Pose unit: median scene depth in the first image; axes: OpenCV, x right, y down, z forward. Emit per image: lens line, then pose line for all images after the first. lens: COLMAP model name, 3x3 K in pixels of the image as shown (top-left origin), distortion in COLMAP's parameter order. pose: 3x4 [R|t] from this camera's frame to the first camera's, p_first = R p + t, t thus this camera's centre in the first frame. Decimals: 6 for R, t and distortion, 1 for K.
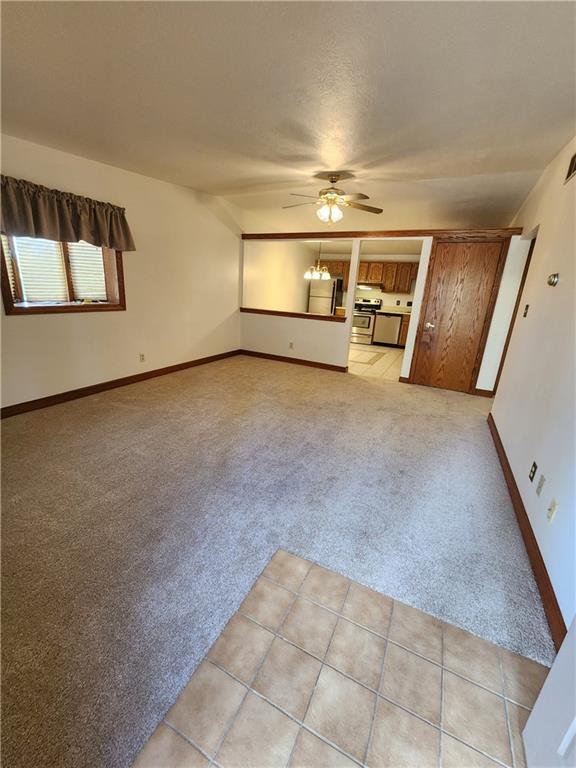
lens RADIAL K [[314.8, 0, 283.5], [0, 314.8, 381.9], [0, 0, 1]] dist [-0.001852, 0.000566]
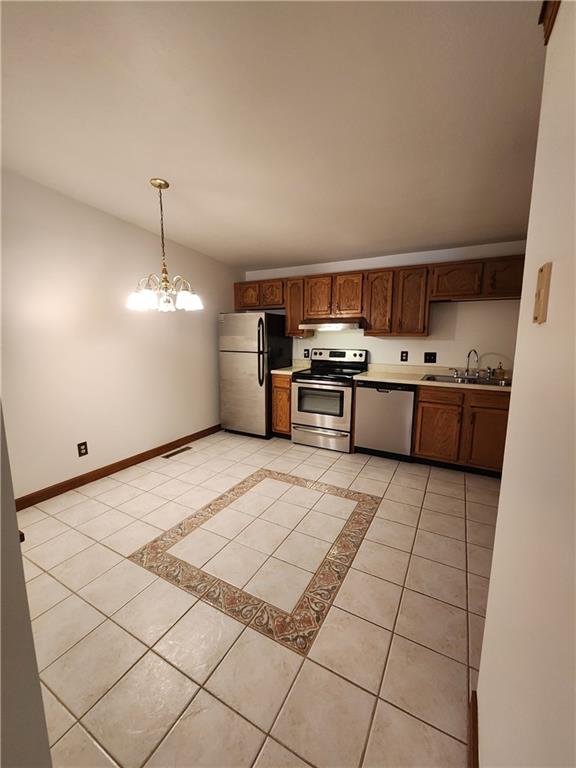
lens RADIAL K [[314.8, 0, 280.8], [0, 314.8, 378.0], [0, 0, 1]] dist [-0.001852, 0.000566]
pose [[0.997745, -0.047226, -0.047688, 0.209624], [0.039636, 0.988016, -0.149174, -0.161588], [0.054162, 0.146947, 0.987660, 0.553415]]
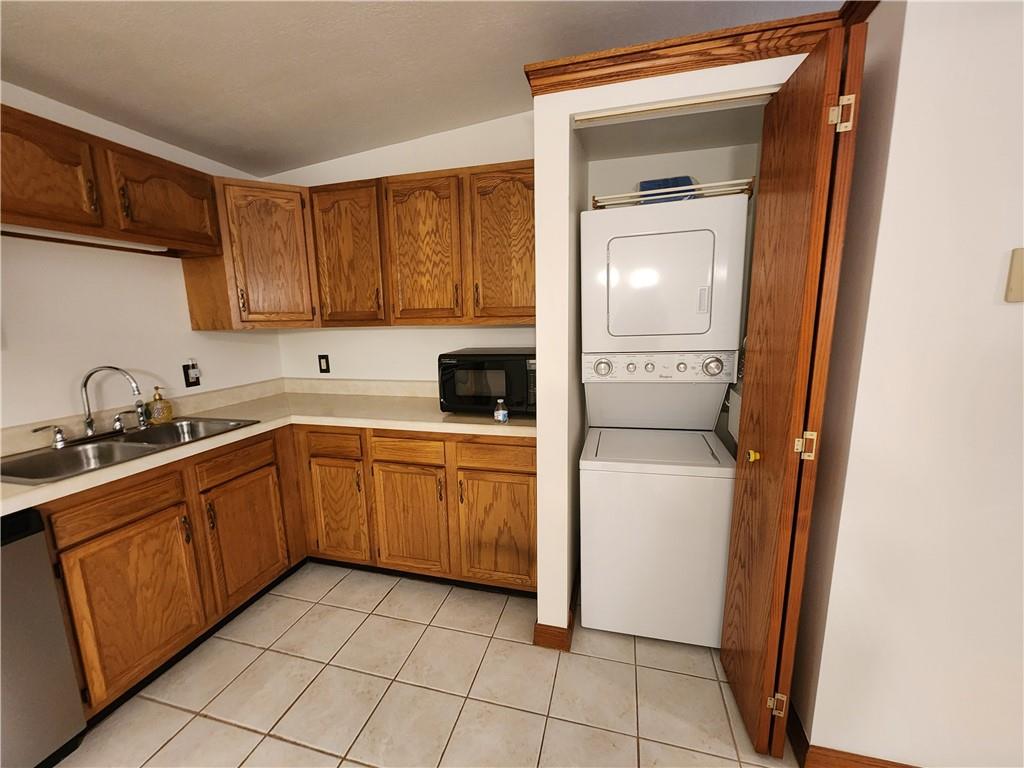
lens RADIAL K [[419.7, 0, 508.2], [0, 419.7, 393.1], [0, 0, 1]] dist [-0.001852, 0.000566]
pose [[-0.201189, -0.225011, 0.953359, 0.188515], [0.286041, 0.917345, 0.276874, -0.235415], [-0.936858, 0.328404, -0.120197, 0.794376]]
